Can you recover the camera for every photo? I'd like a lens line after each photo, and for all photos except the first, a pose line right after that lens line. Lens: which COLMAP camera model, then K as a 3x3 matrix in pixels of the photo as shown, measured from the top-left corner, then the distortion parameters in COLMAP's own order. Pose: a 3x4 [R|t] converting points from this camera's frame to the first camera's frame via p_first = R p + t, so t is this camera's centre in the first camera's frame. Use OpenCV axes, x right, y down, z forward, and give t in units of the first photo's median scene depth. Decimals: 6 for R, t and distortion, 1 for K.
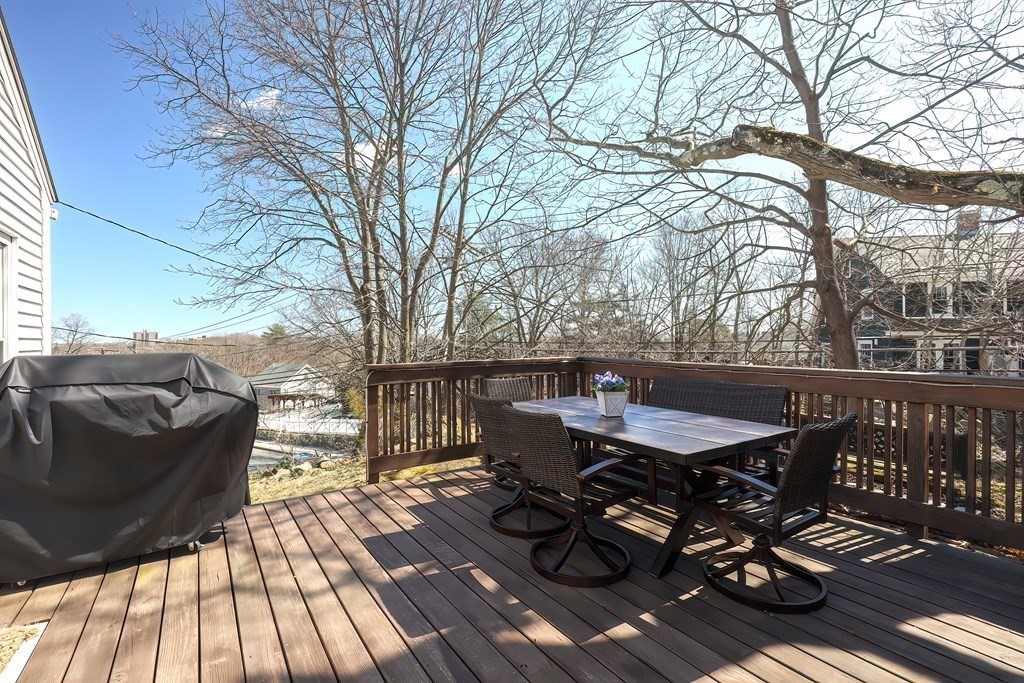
lens RADIAL K [[465.7, 0, 516.1], [0, 465.7, 341.9], [0, 0, 1]] dist [-0.001096, -0.000259]
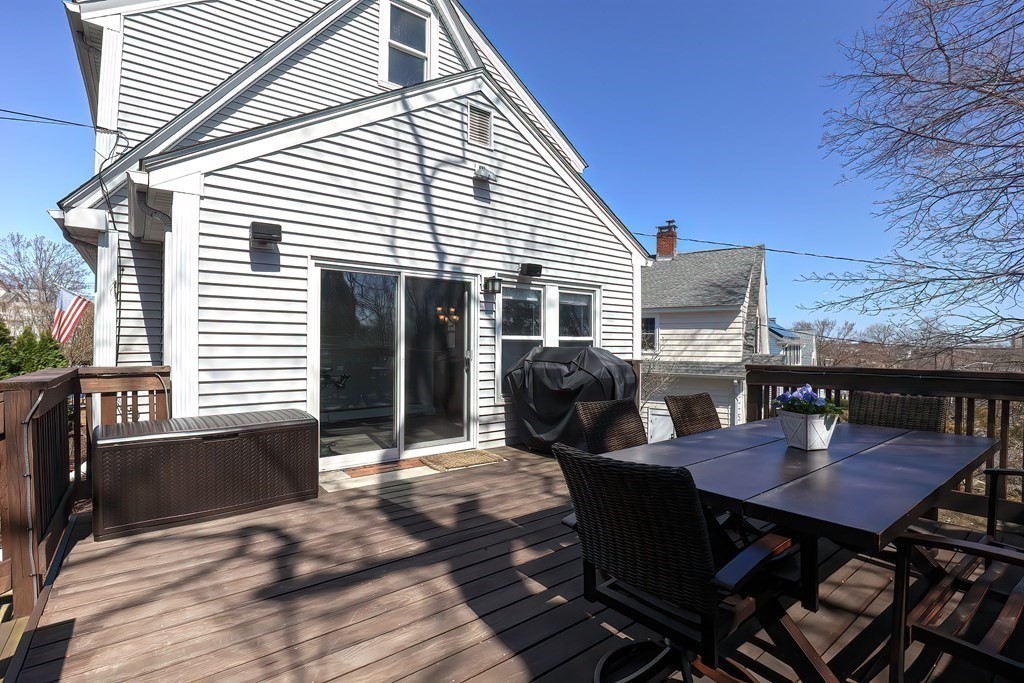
lens RADIAL K [[482.7, 0, 520.8], [0, 482.7, 353.7], [0, 0, 1]] dist [-0.003220, -0.000404]
pose [[0.077747, 0.015599, -0.996851, 1.325164], [0.000381, 0.999877, 0.015676, 0.031123], [0.996973, -0.001598, 0.077731, 0.829637]]
